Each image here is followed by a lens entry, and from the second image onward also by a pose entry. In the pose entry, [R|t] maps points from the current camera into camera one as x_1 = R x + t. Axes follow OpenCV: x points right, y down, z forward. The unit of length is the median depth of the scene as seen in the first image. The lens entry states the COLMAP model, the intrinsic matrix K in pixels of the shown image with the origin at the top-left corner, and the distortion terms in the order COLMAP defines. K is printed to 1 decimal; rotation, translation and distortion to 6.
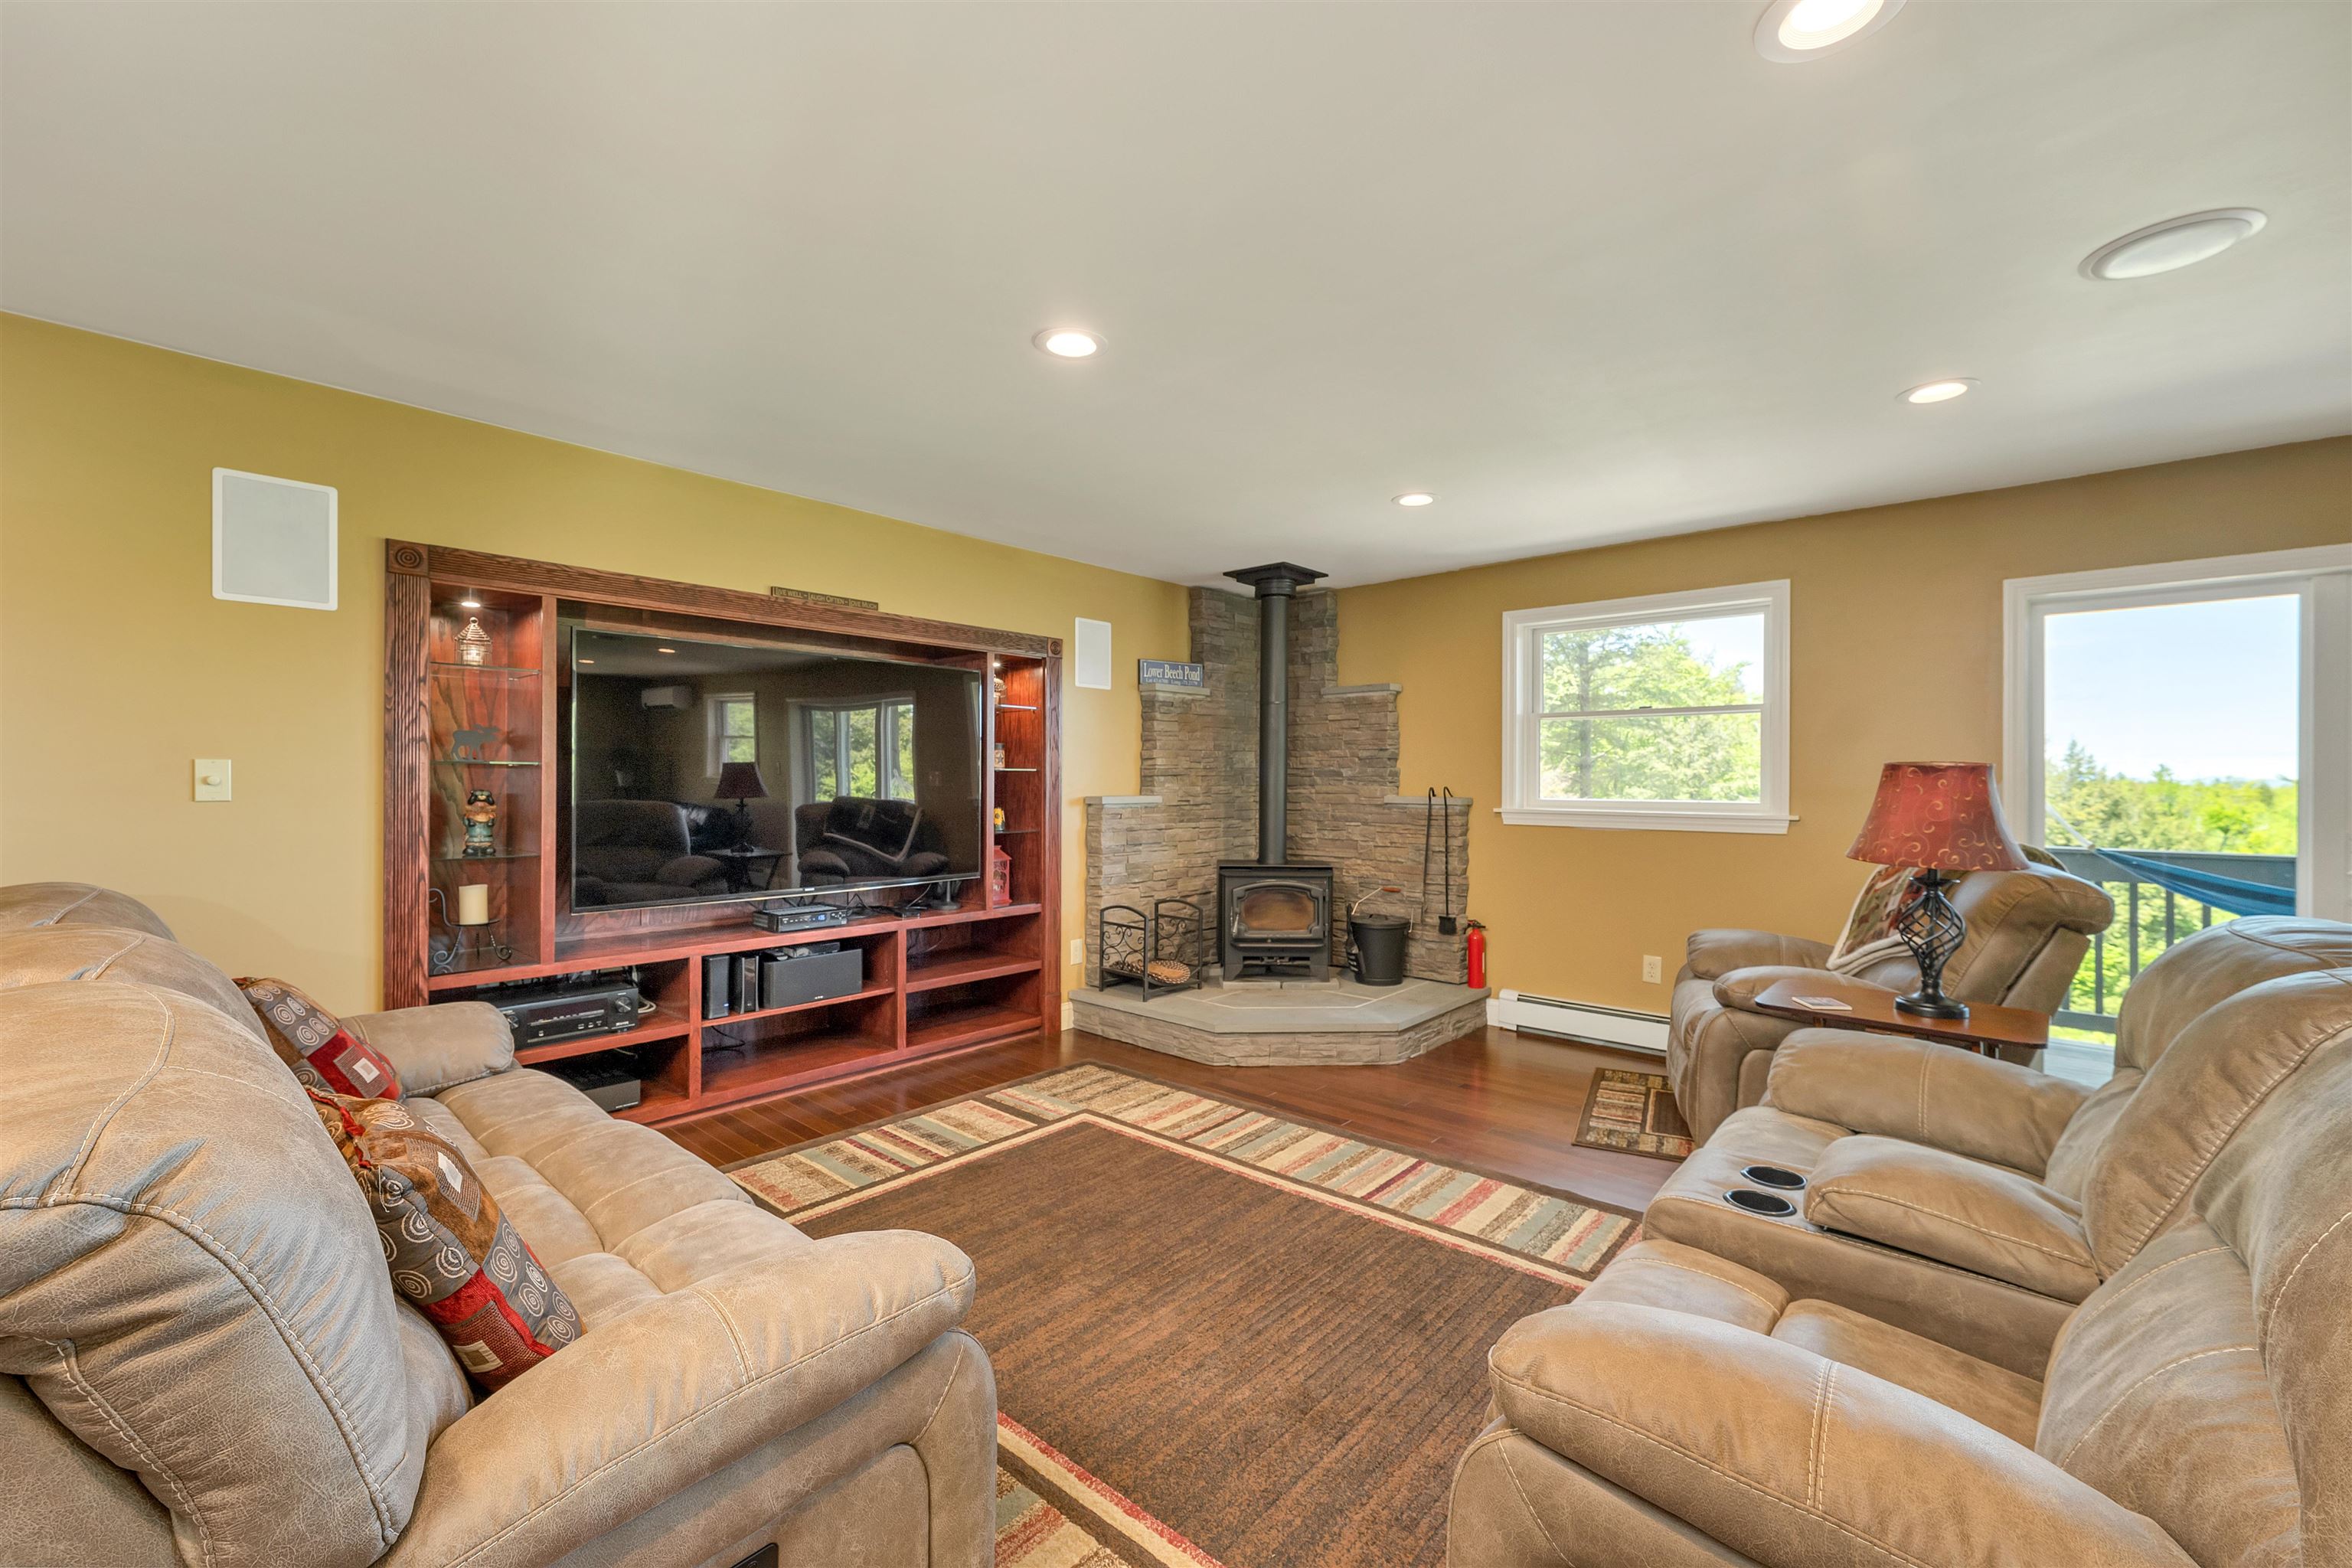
lens RADIAL K [[953.7, 0, 1181.4], [0, 953.7, 783.6], [0, 0, 1]] dist [-0.000776, 0.000484]
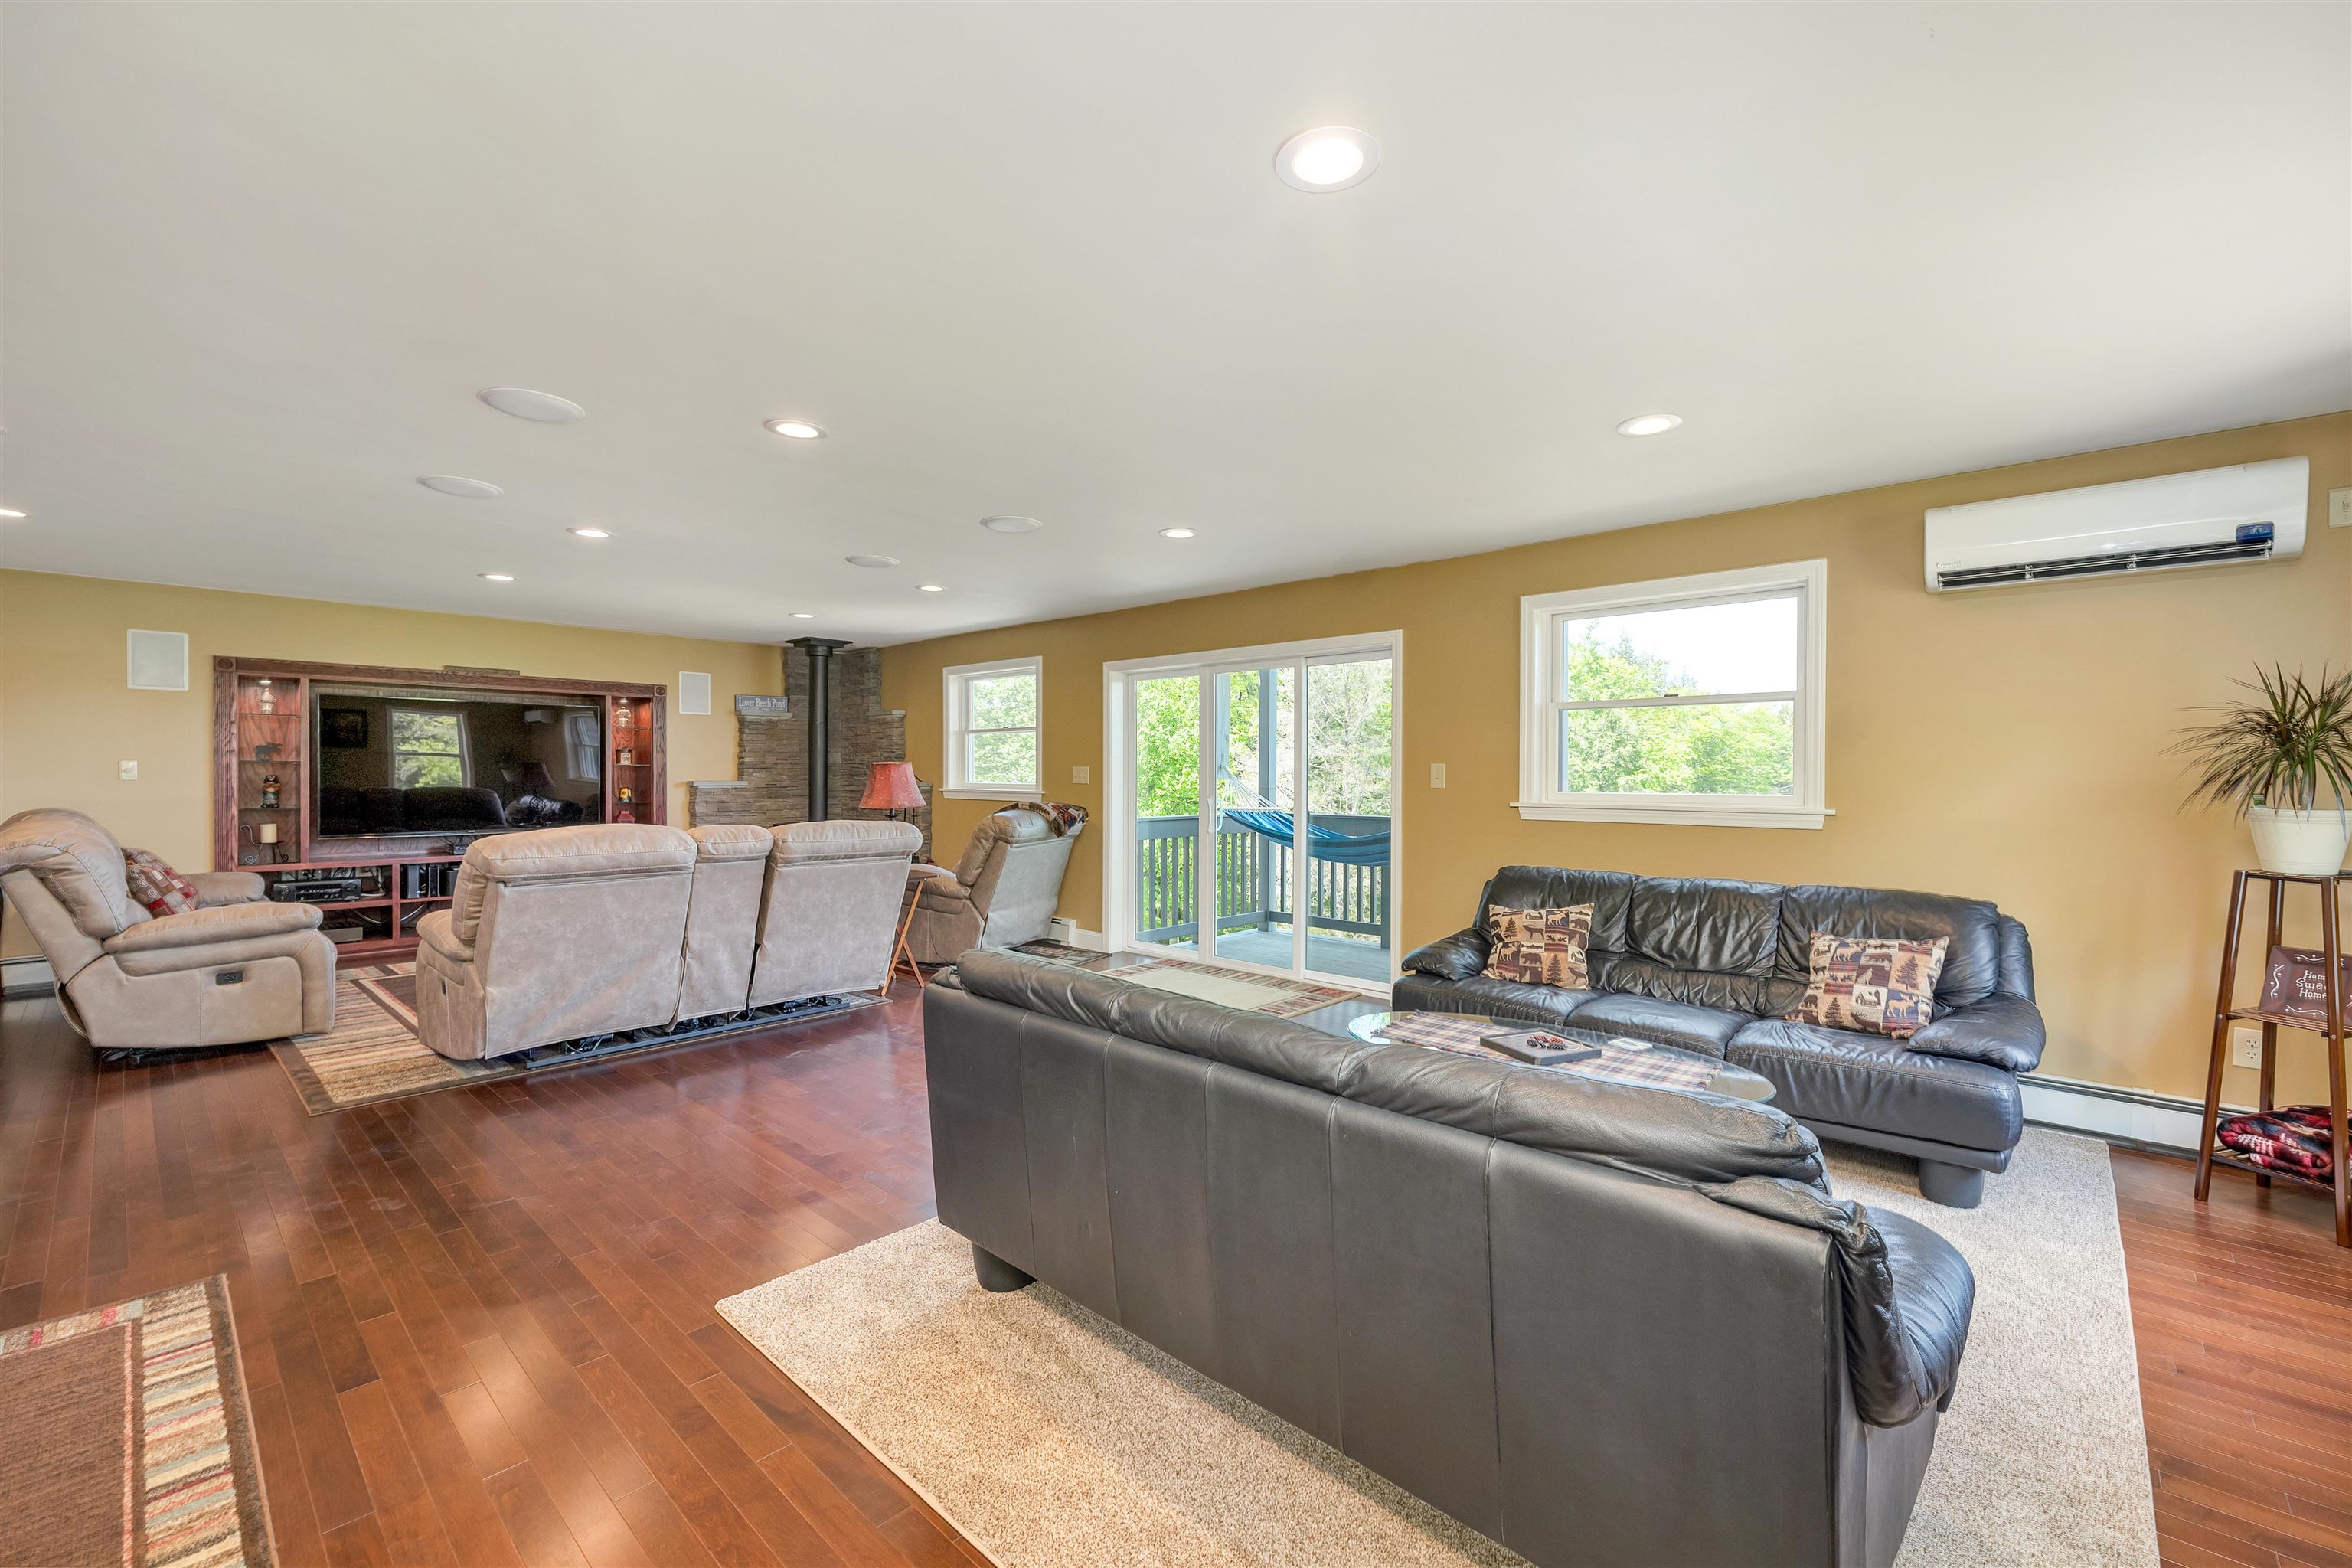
lens RADIAL K [[998.6, 0, 1170.5], [0, 998.6, 782.9], [0, 0, 1]] dist [0.025575, -0.000647]
pose [[0.998723, 0.000674, -0.050526, 0.840497], [-0.000362, 0.999981, 0.006172, 0.005455], [0.050529, -0.006146, 0.998704, -0.692158]]
